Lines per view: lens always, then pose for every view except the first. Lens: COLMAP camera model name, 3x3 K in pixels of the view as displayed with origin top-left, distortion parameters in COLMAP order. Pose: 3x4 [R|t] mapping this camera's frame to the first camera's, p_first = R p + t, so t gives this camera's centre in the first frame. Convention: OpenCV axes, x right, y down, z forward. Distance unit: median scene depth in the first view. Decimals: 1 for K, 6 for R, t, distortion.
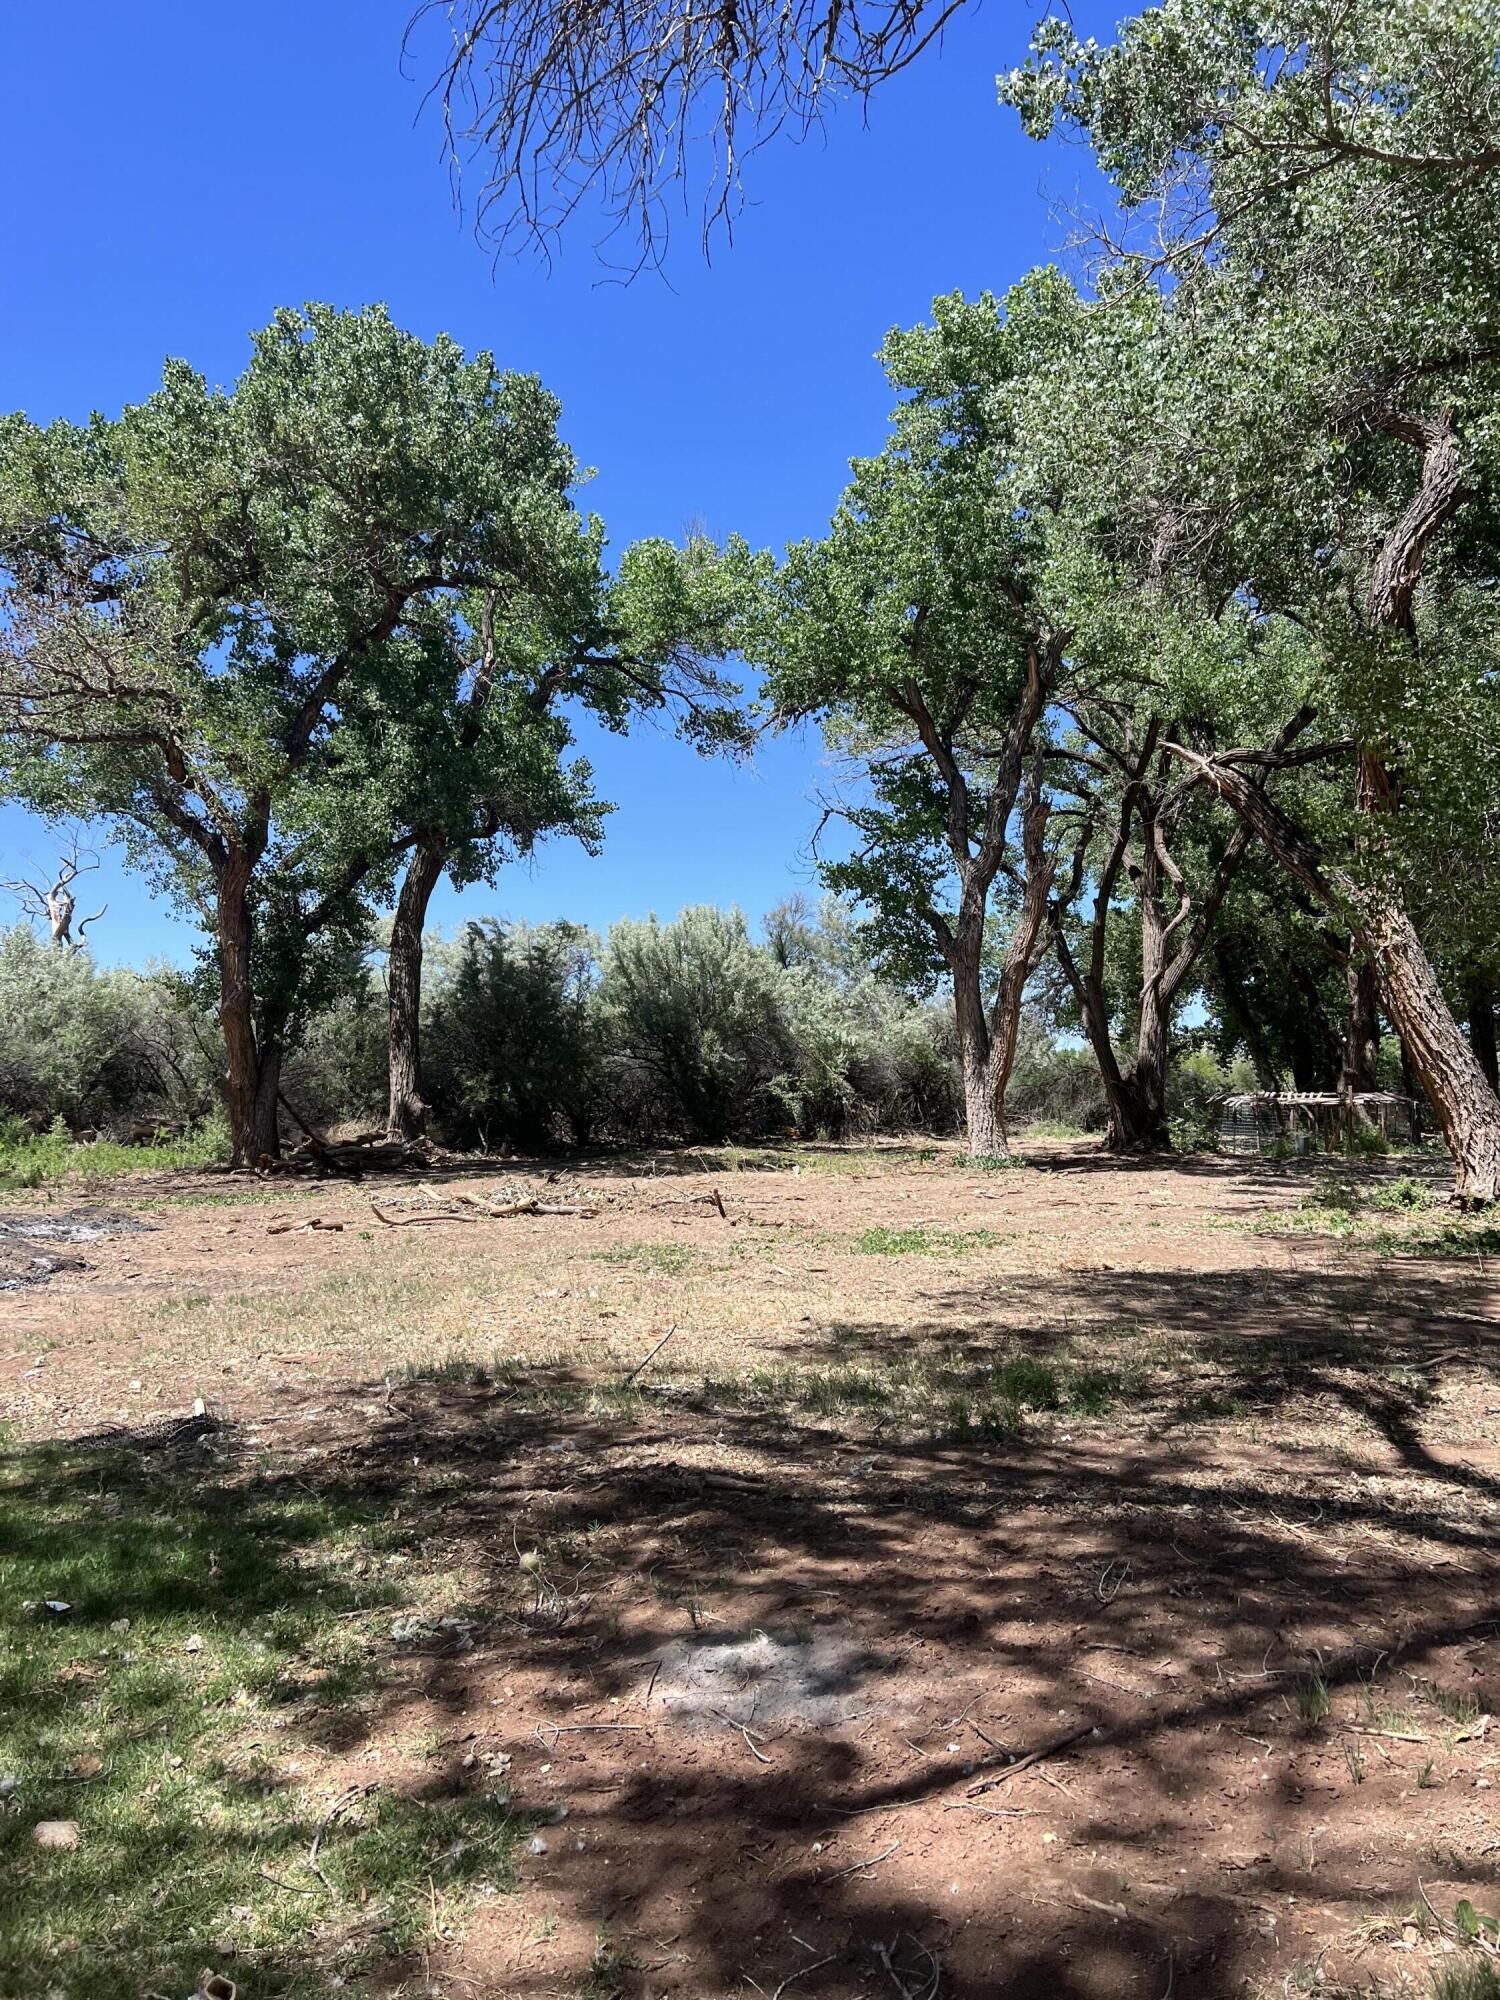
lens RADIAL K [[1529.4, 0, 746.4], [0, 1529.4, 964.3], [0, 0, 1]] dist [0.116245, -0.184504]
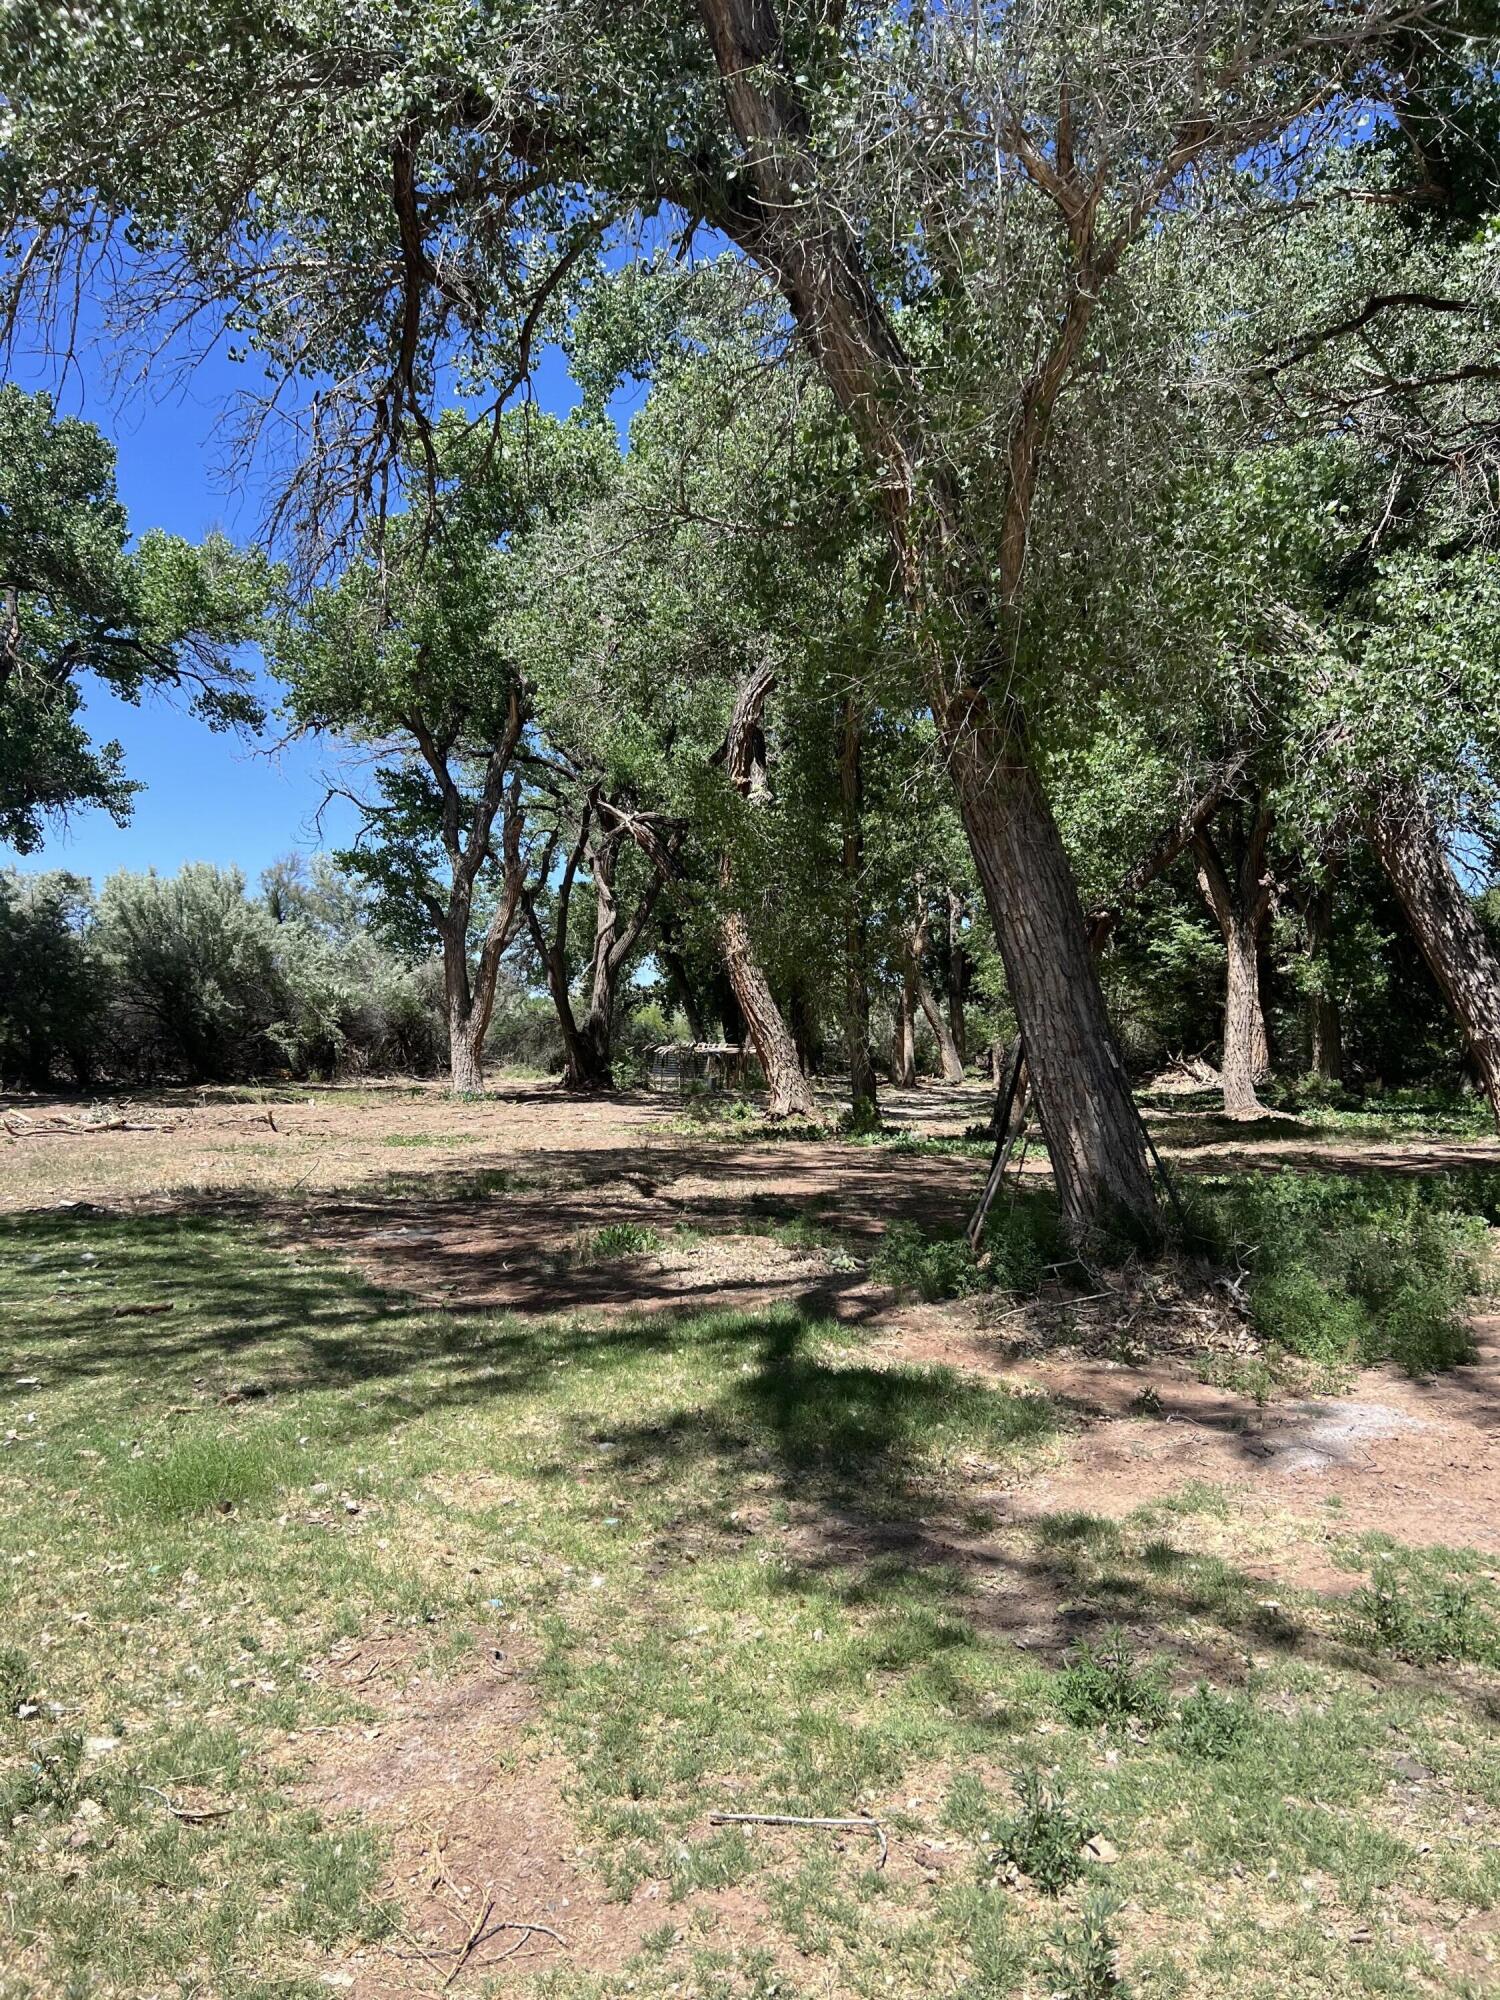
lens RADIAL K [[1518.4, 0, 757.0], [0, 1518.4, 1030.2], [0, 0, 1]] dist [0.097700, -0.177888]
pose [[0.940380, 0.017540, 0.339674, -0.035835], [-0.044068, 0.996535, 0.070544, -0.019378], [-0.337260, -0.081307, 0.937894, -0.199196]]
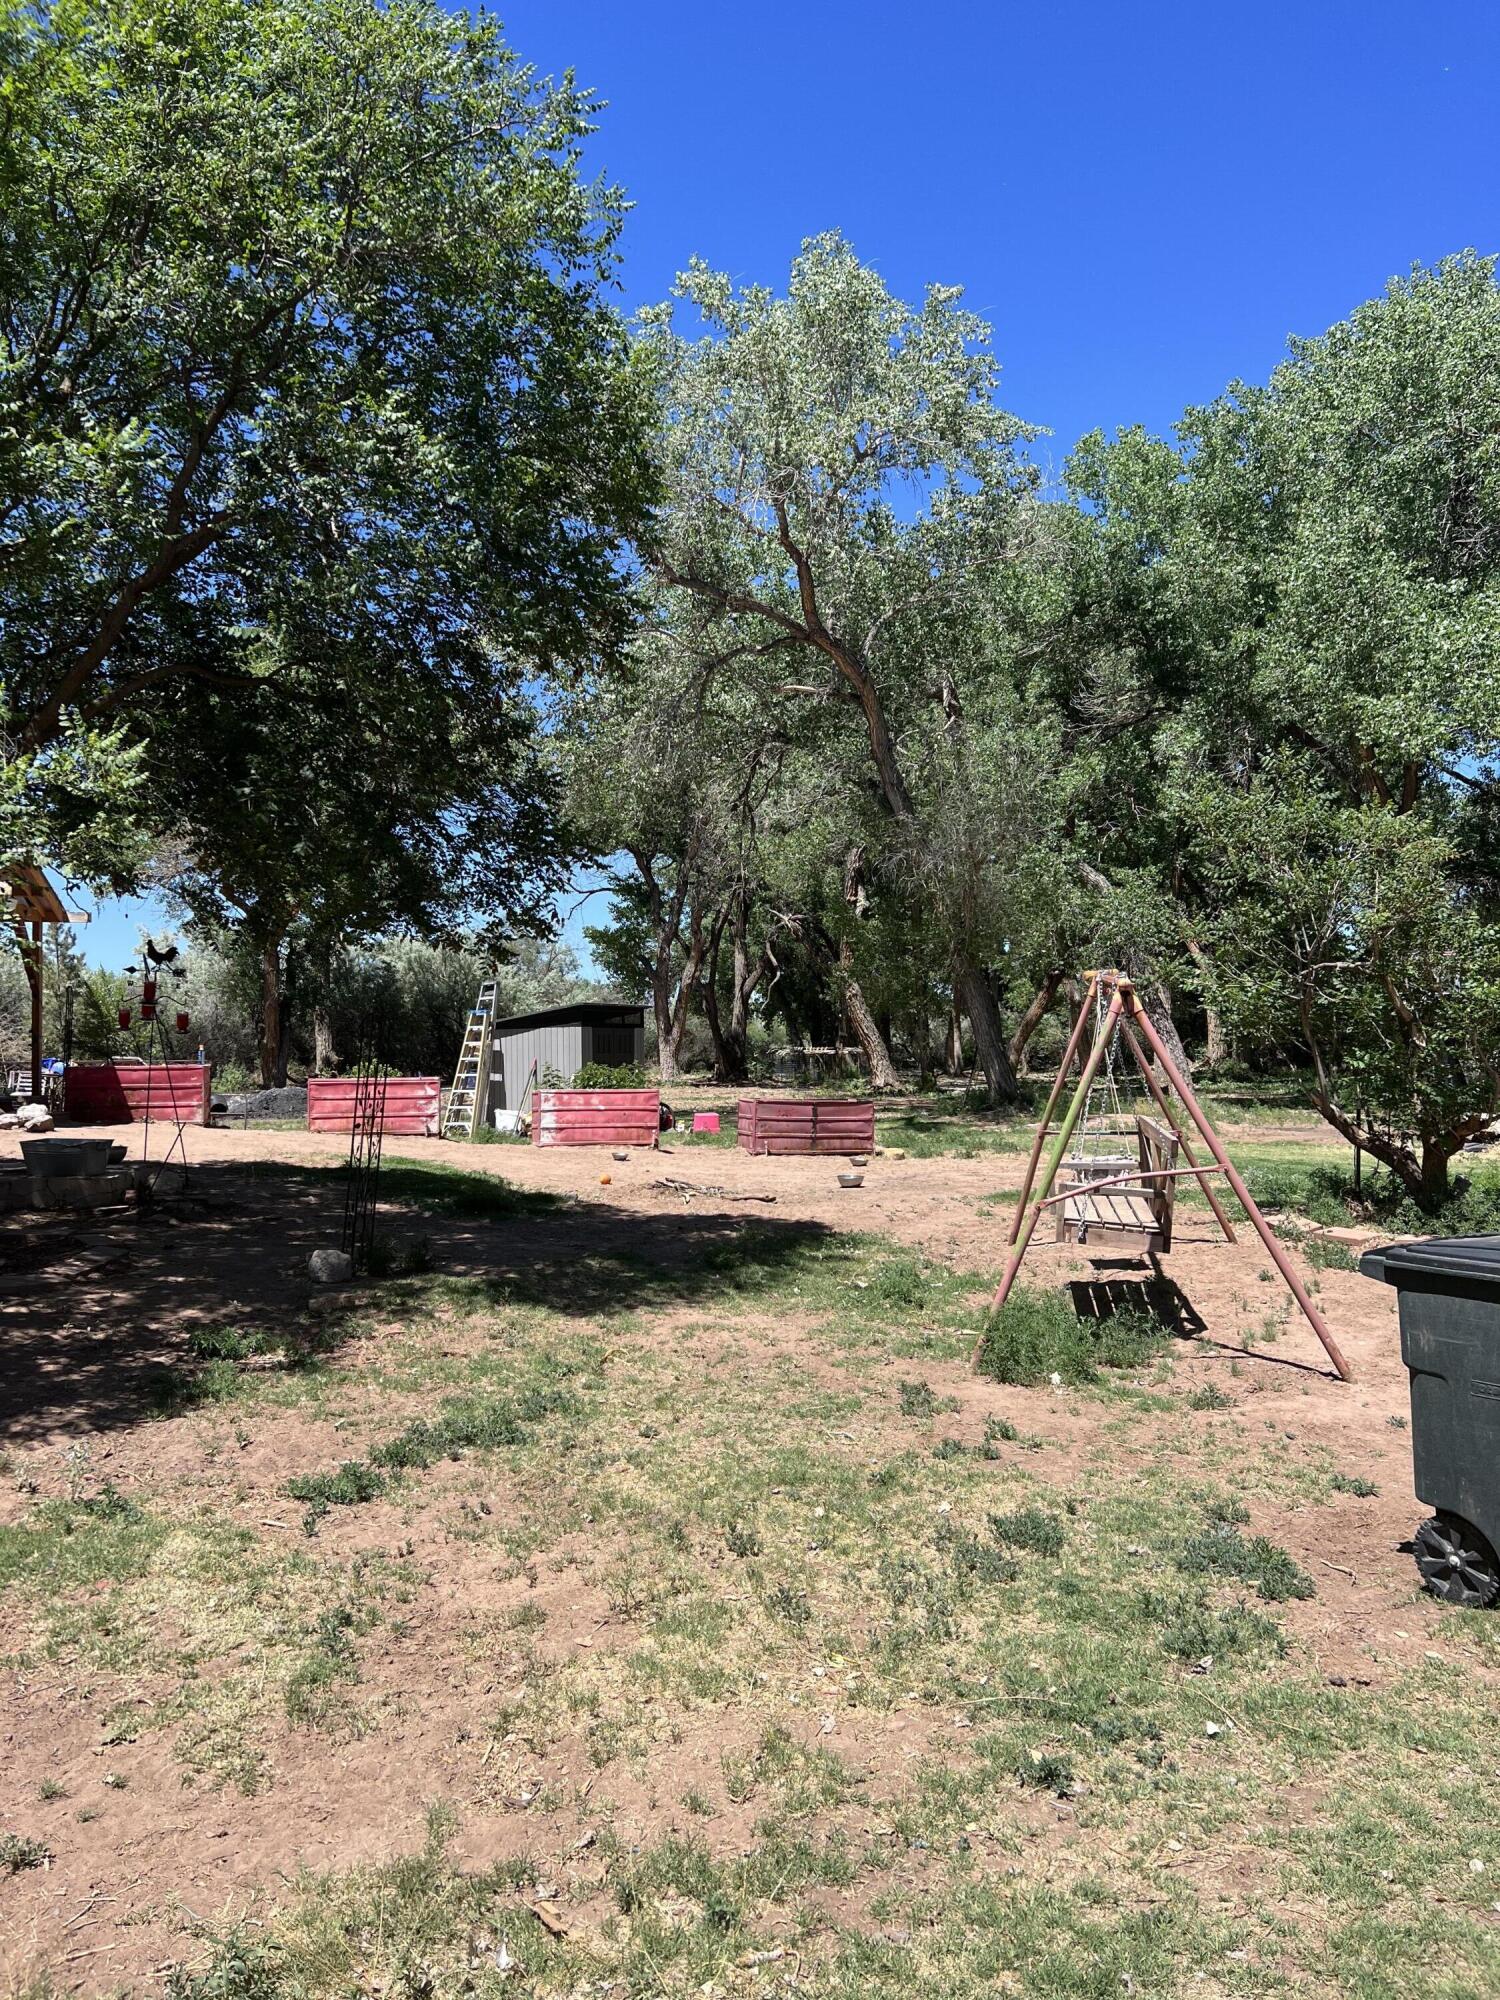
lens RADIAL K [[1476.8, 0, 703.2], [0, 1476.8, 996.1], [0, 0, 1]] dist [0.018497, -0.039285]
pose [[0.963719, 0.005730, 0.266857, -0.246381], [-0.018714, 0.998760, 0.046138, -0.057806], [-0.266261, -0.049458, 0.962631, -0.664415]]
